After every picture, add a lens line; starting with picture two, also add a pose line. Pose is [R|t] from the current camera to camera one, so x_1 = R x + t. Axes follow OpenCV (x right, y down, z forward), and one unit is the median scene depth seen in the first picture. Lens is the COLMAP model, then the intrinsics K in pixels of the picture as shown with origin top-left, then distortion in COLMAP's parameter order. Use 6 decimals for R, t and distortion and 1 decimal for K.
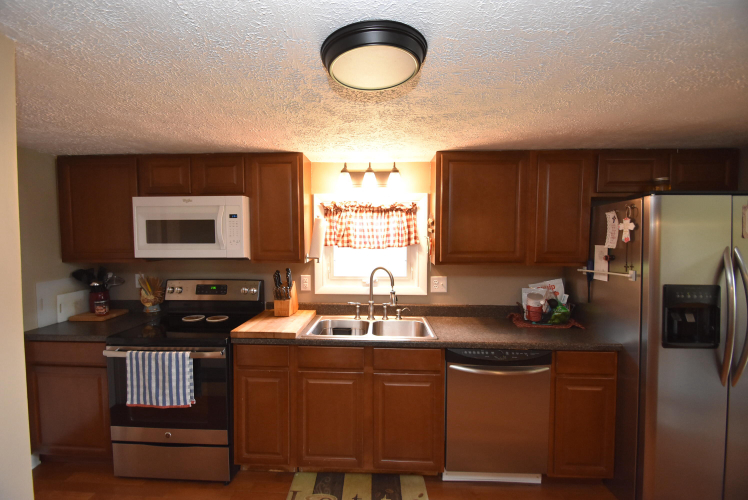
lens RADIAL K [[327.4, 0, 364.6], [0, 327.4, 249.0], [0, 0, 1]] dist [0.012441, -0.014341]
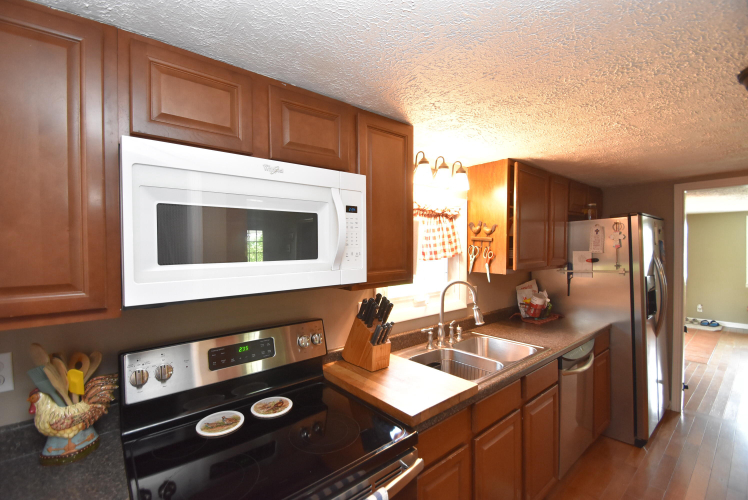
lens RADIAL K [[327.4, 0, 364.6], [0, 327.4, 249.0], [0, 0, 1]] dist [0.012441, -0.014341]
pose [[0.736449, -0.011060, 0.676403, -0.688972], [0.034630, 0.999172, -0.021366, -0.018101], [-0.675606, 0.039158, 0.736222, 0.520185]]
